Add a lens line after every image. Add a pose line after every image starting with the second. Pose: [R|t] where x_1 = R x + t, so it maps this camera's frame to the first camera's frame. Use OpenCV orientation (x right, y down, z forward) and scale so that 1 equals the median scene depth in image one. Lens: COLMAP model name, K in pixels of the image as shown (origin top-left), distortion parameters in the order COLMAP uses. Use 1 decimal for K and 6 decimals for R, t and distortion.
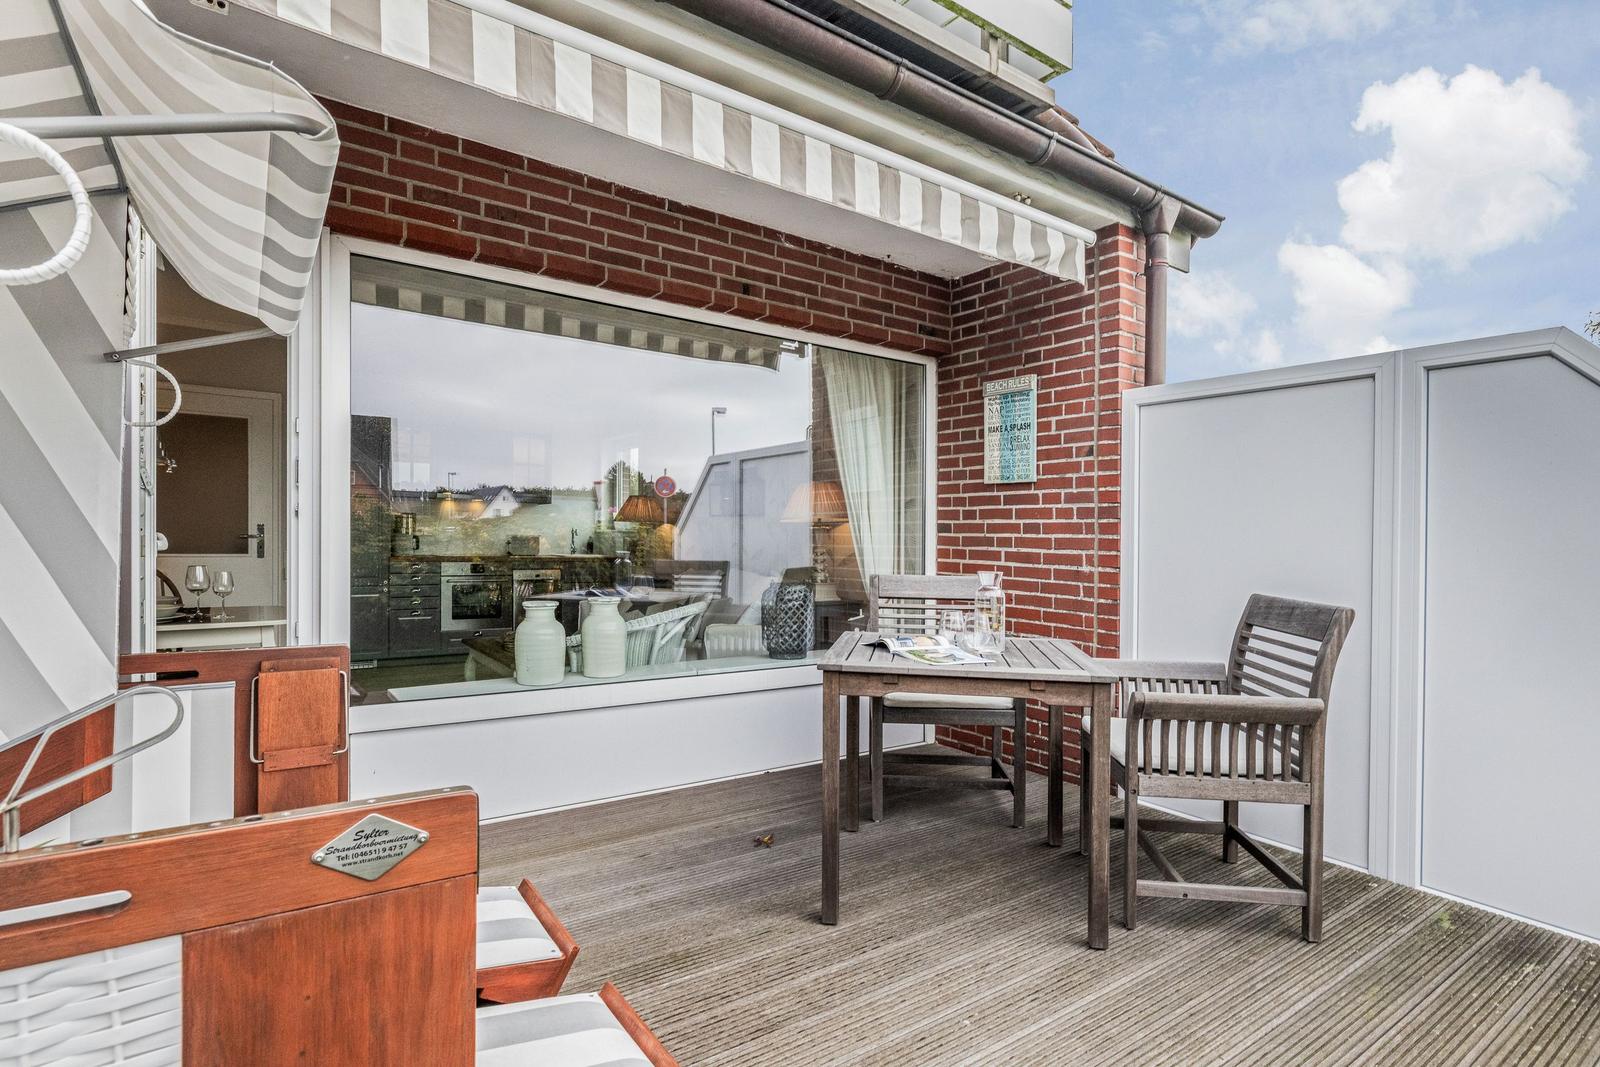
lens RADIAL K [[791.0, 0, 800.8], [0, 791.0, 506.2], [0, 0, 1]] dist [0.001060, 0.000133]
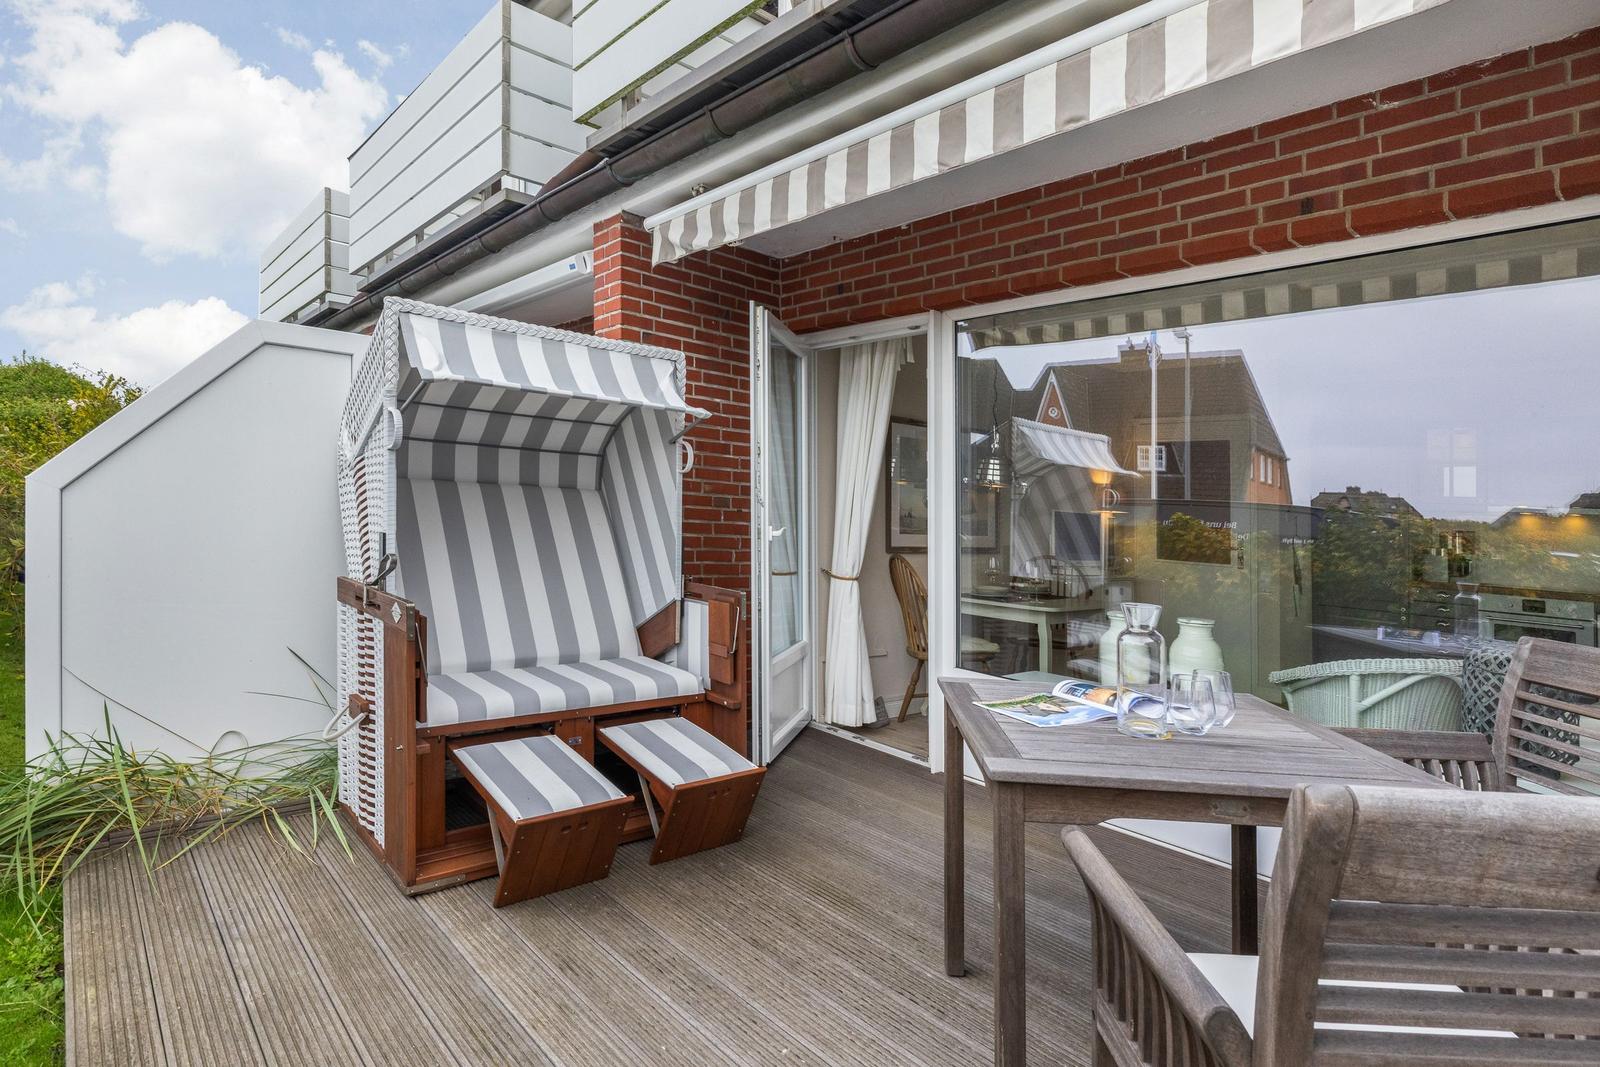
lens RADIAL K [[832.6, 0, 800.6], [0, 832.6, 520.7], [0, 0, 1]] dist [-0.001131, 0.000127]
pose [[0.123501, -0.001261, -0.992344, 0.636570], [-0.008317, 0.999963, -0.002305, 0.013541], [0.992310, 0.008538, 0.123486, 0.476474]]
